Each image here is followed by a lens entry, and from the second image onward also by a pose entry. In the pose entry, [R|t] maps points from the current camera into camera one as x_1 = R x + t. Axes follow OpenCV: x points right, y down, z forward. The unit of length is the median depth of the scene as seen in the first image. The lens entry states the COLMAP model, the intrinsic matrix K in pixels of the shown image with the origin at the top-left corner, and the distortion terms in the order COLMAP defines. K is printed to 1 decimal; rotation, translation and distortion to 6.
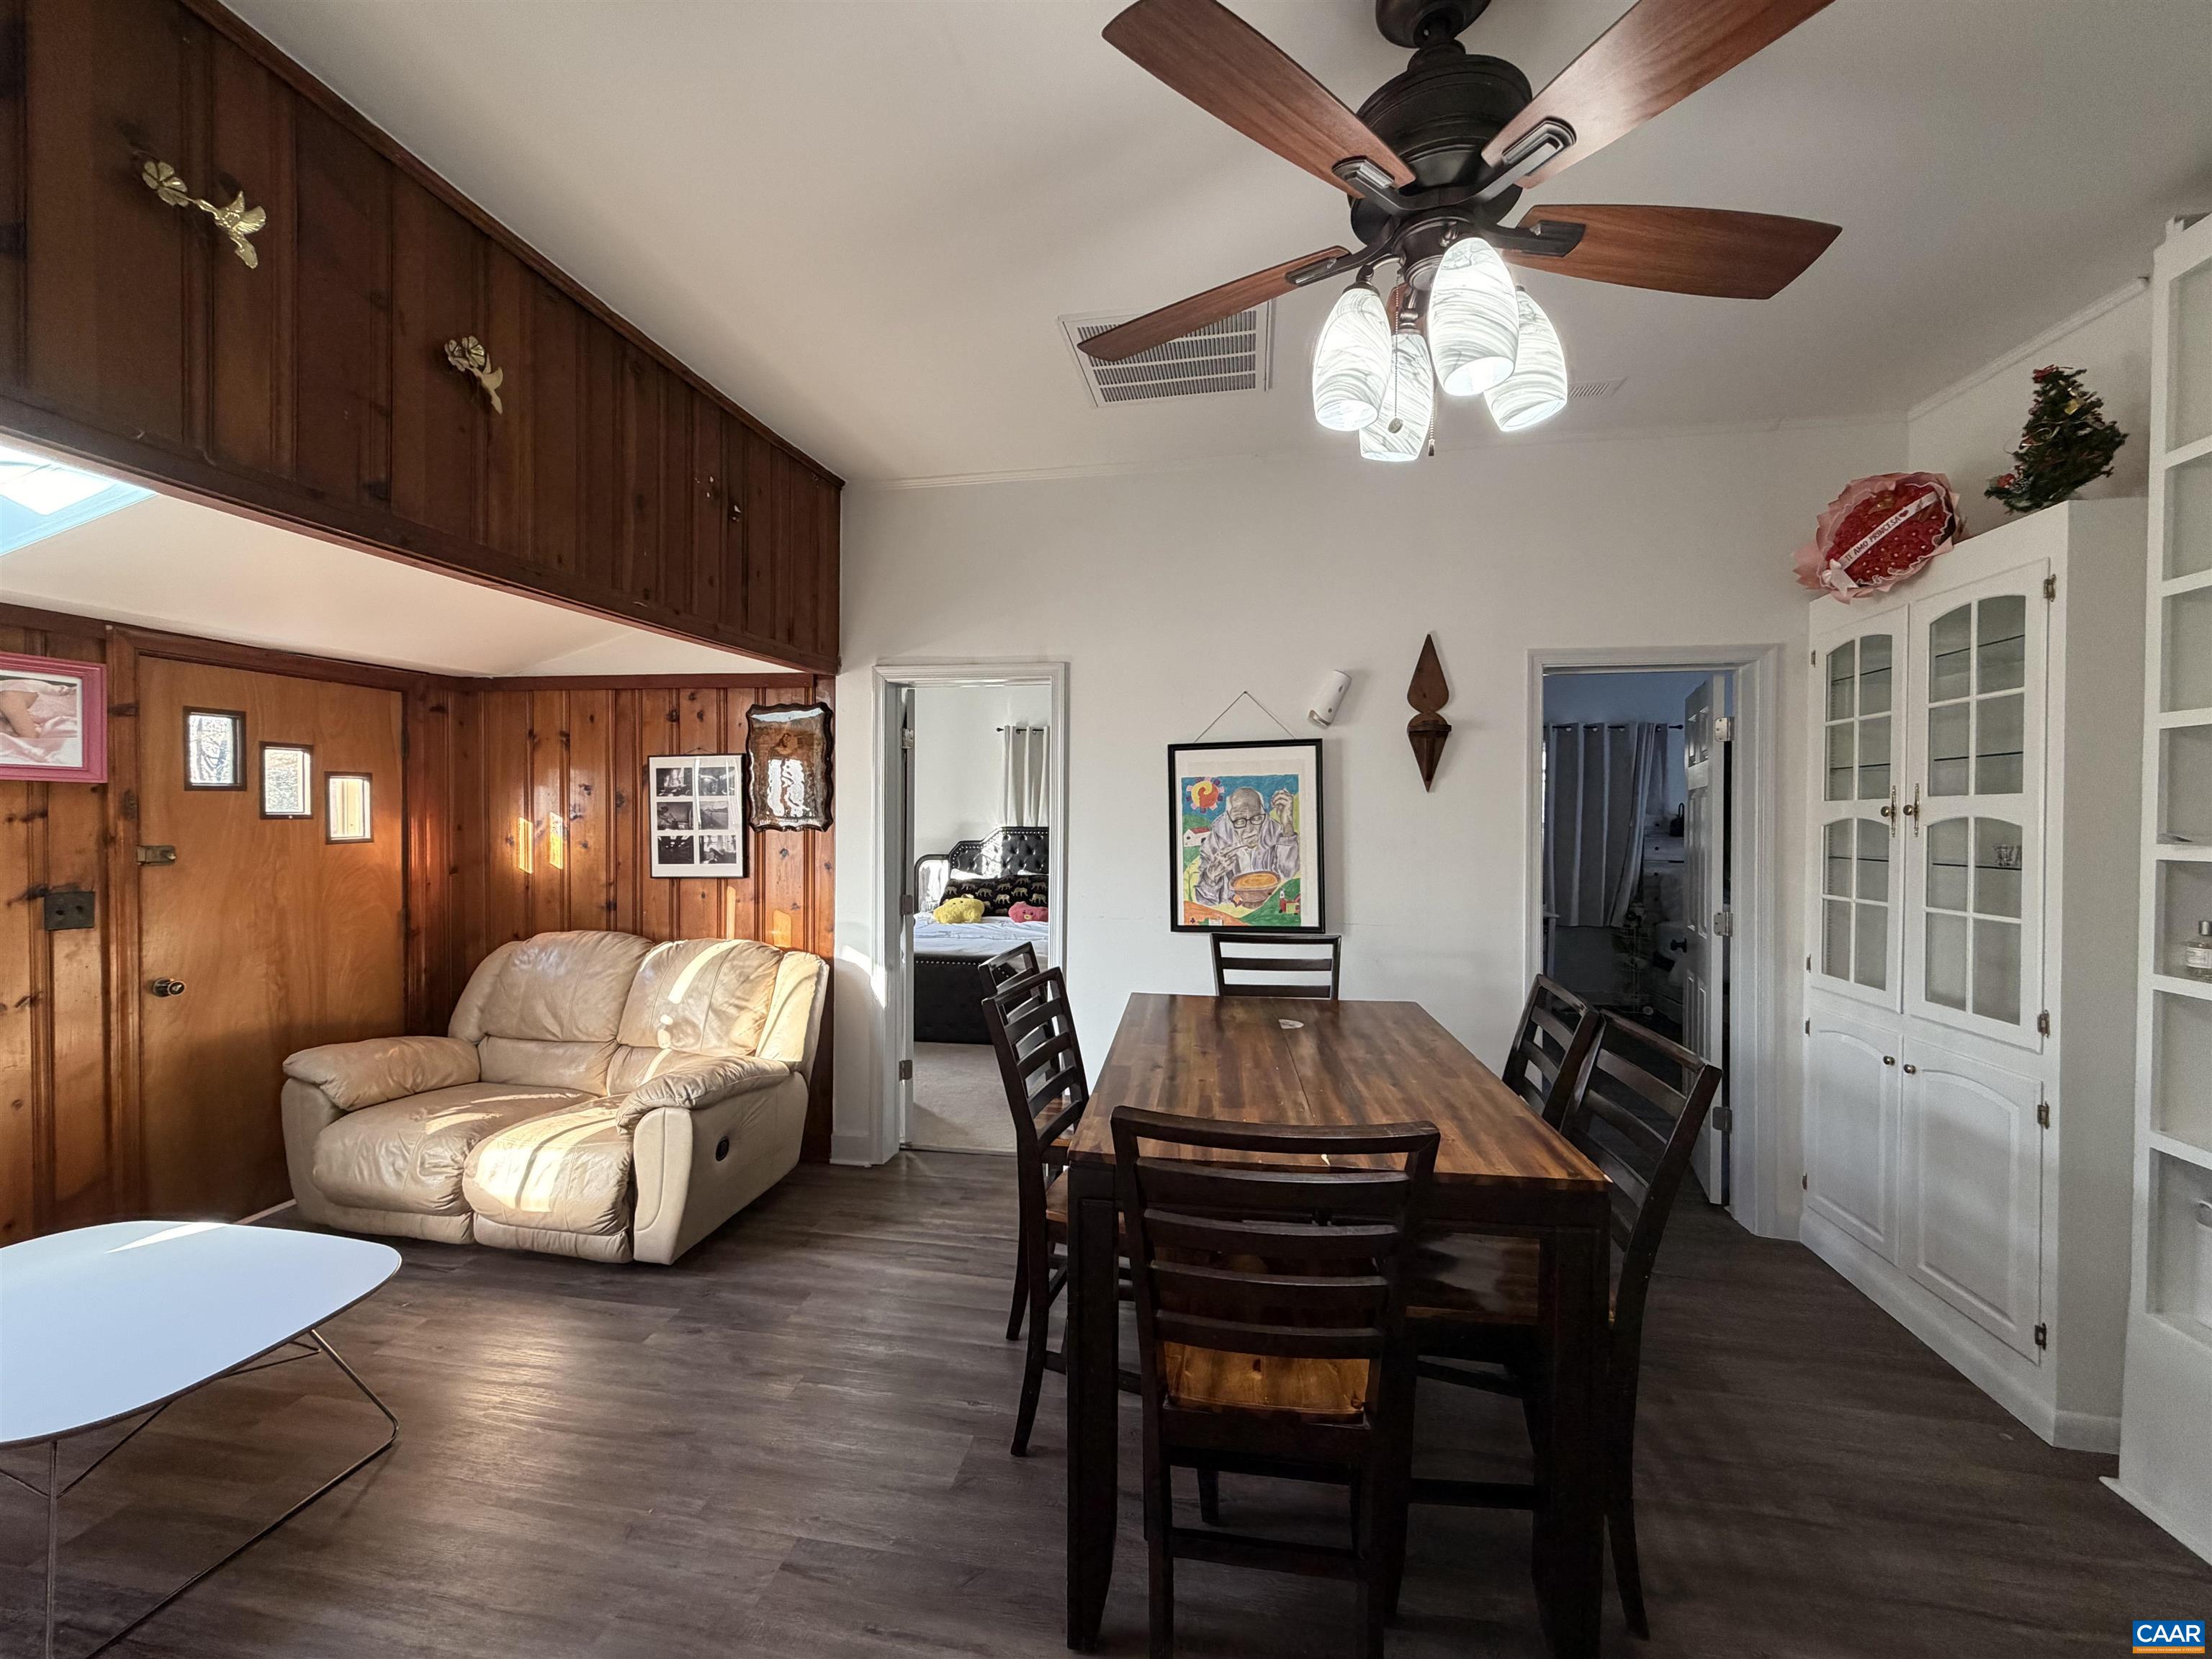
lens RADIAL K [[888.2, 0, 1098.5], [0, 888.2, 836.9], [0, 0, 1]] dist [-0.001593, -0.000316]
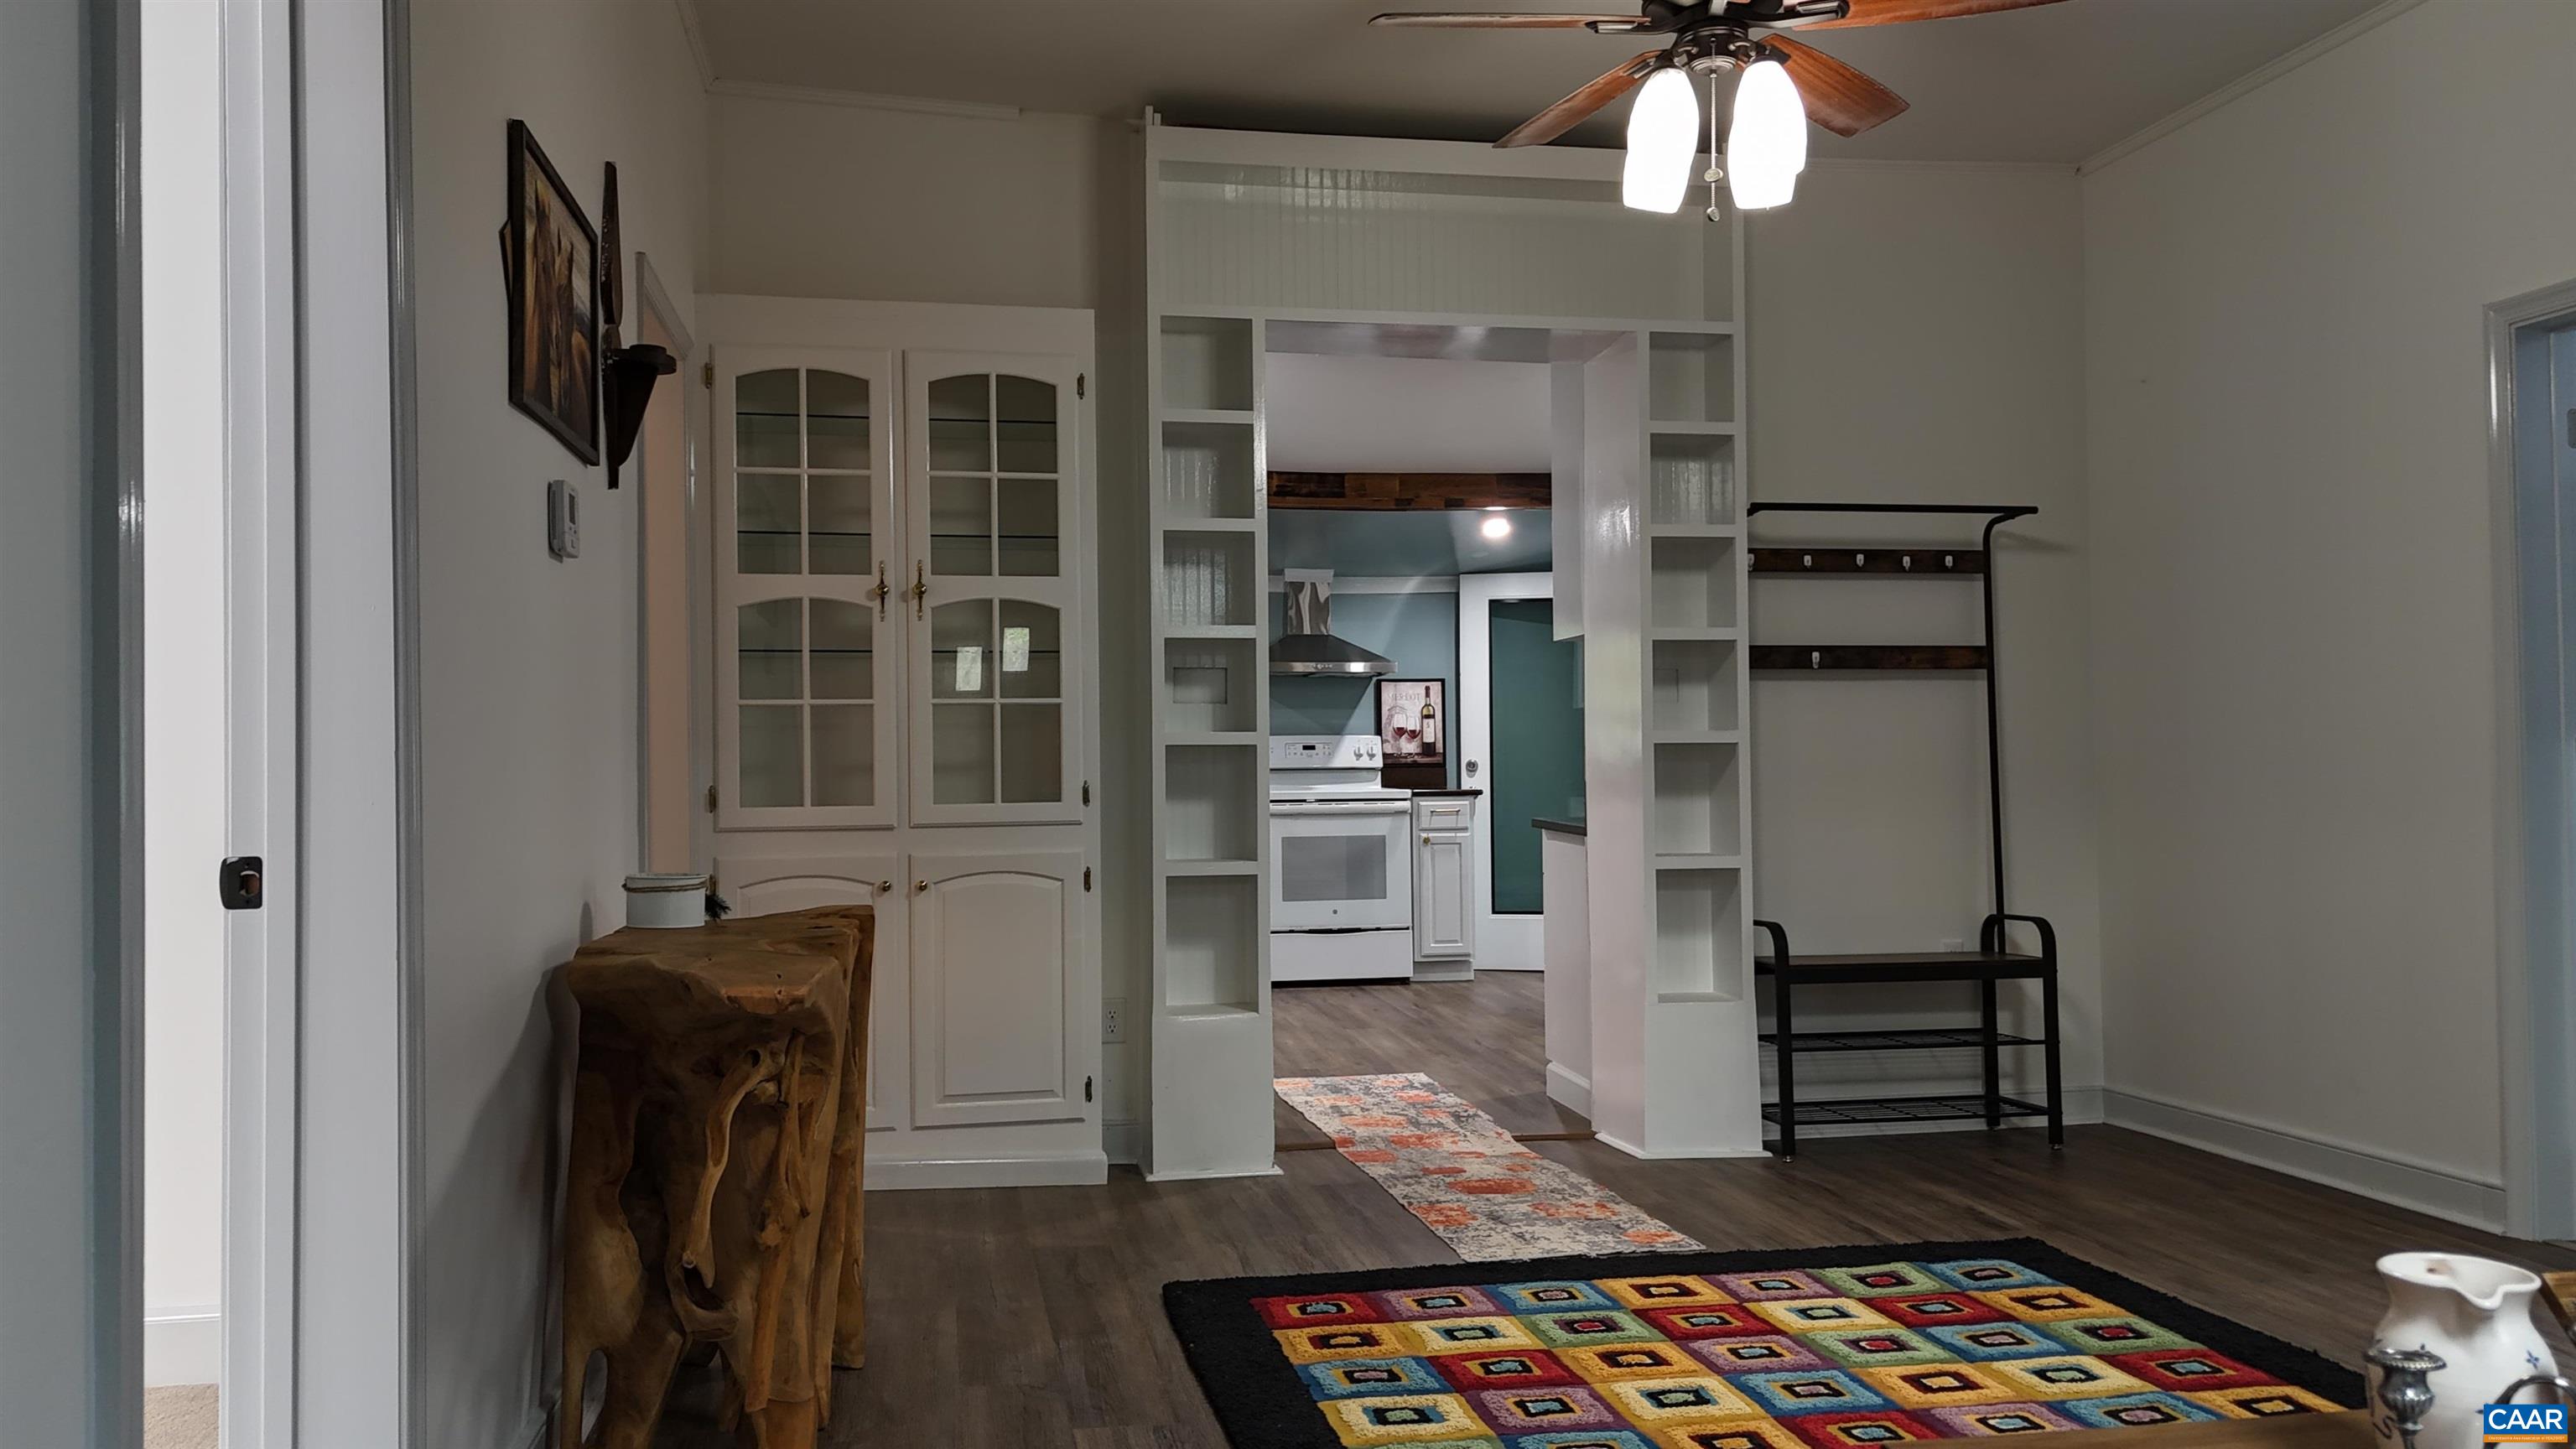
lens RADIAL K [[1924.7, 0, 1288.0], [0, 1924.7, 724.5], [0, 0, 1]] dist [0.032531, 0.000198]
pose [[-0.319532, 0.010321, 0.947519, -0.821382], [0.021486, 0.999763, -0.003645, 0.096519], [-0.947332, 0.019194, -0.319678, 1.032186]]
